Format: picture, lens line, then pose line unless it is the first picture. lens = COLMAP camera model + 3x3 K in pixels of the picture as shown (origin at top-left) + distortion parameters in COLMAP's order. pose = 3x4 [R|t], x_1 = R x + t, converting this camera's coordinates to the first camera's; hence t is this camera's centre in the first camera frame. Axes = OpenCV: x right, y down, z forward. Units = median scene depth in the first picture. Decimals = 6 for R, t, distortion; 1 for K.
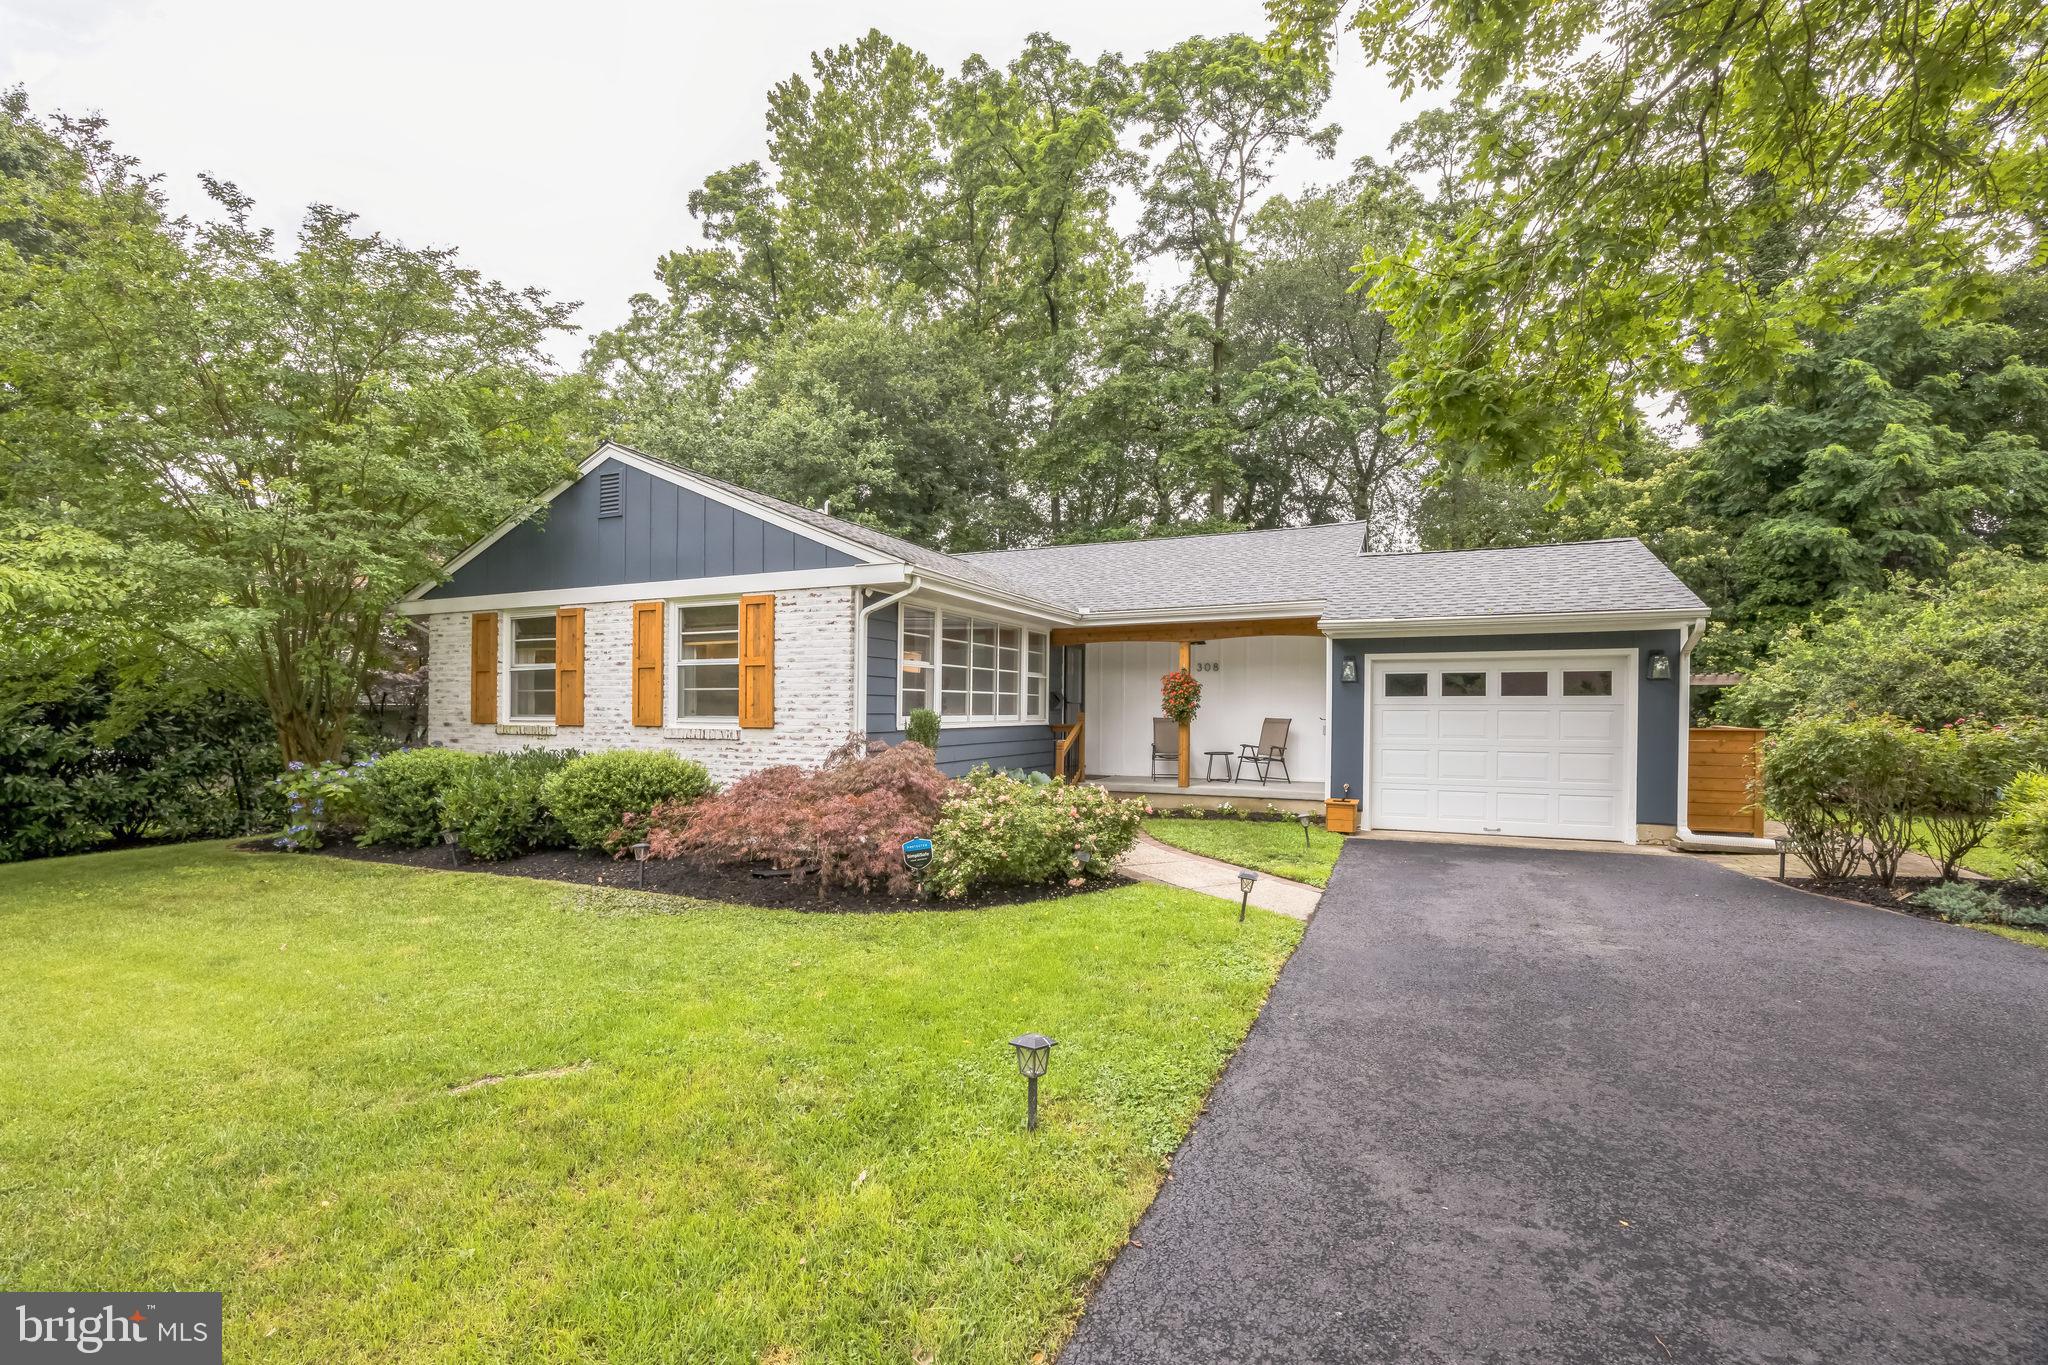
lens RADIAL K [[890.7, 0, 1003.3], [0, 890.7, 716.7], [0, 0, 1]] dist [-0.022697, 0.000743]
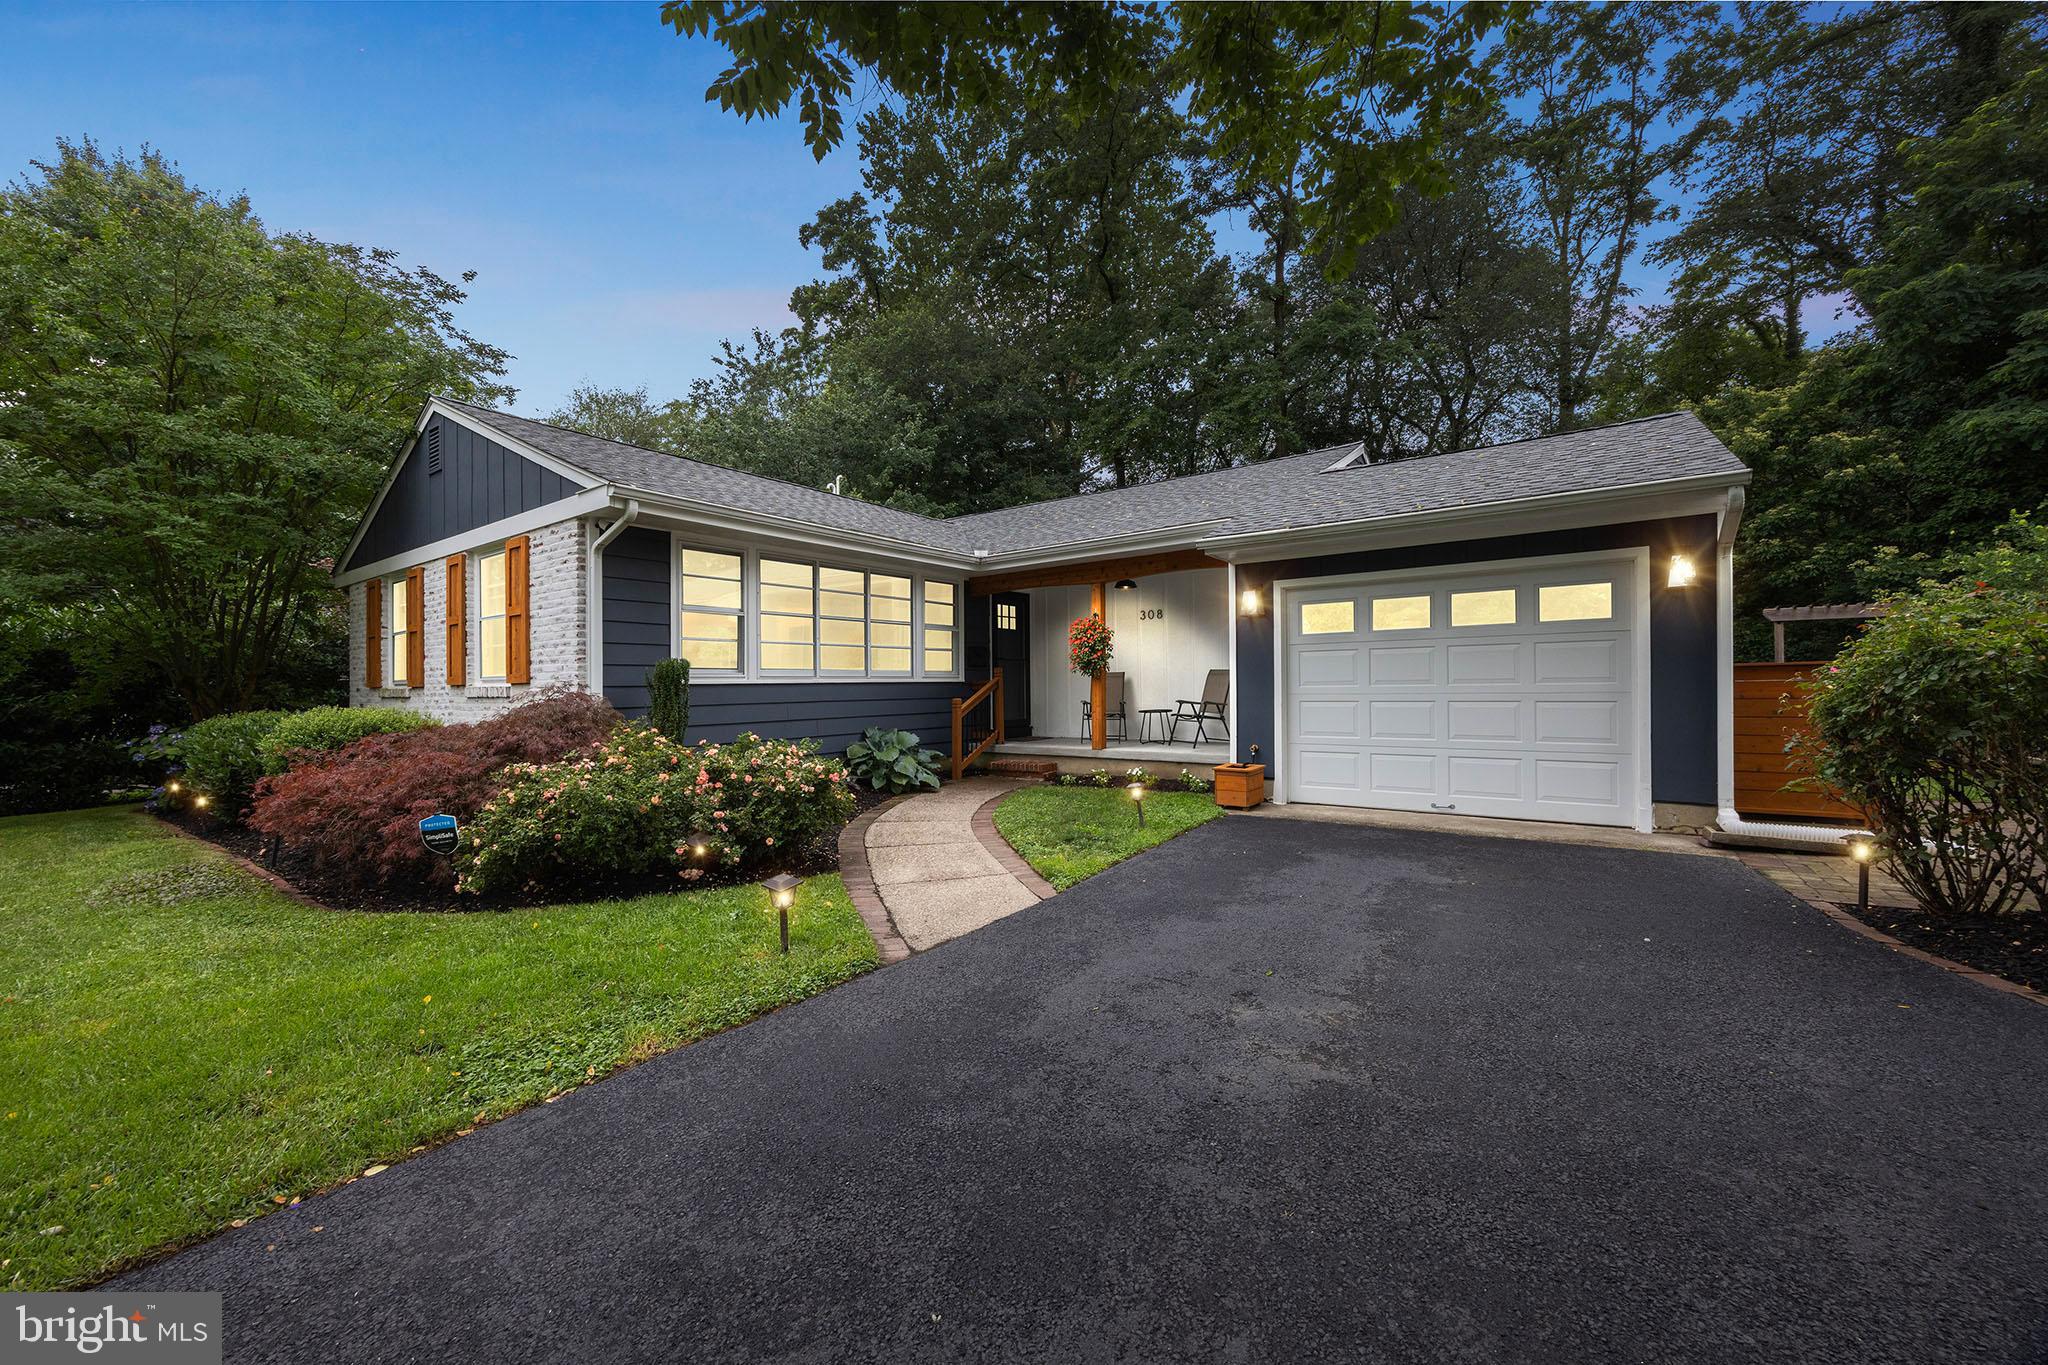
lens RADIAL K [[791.8, 0, 975.5], [0, 791.8, 684.7], [0, 0, 1]] dist [-0.010041, 0.001061]
pose [[0.978365, -0.017551, -0.206141, 0.283181], [0.016363, 0.999838, -0.007468, 0.022301], [0.206238, 0.003933, 0.978494, 0.249778]]
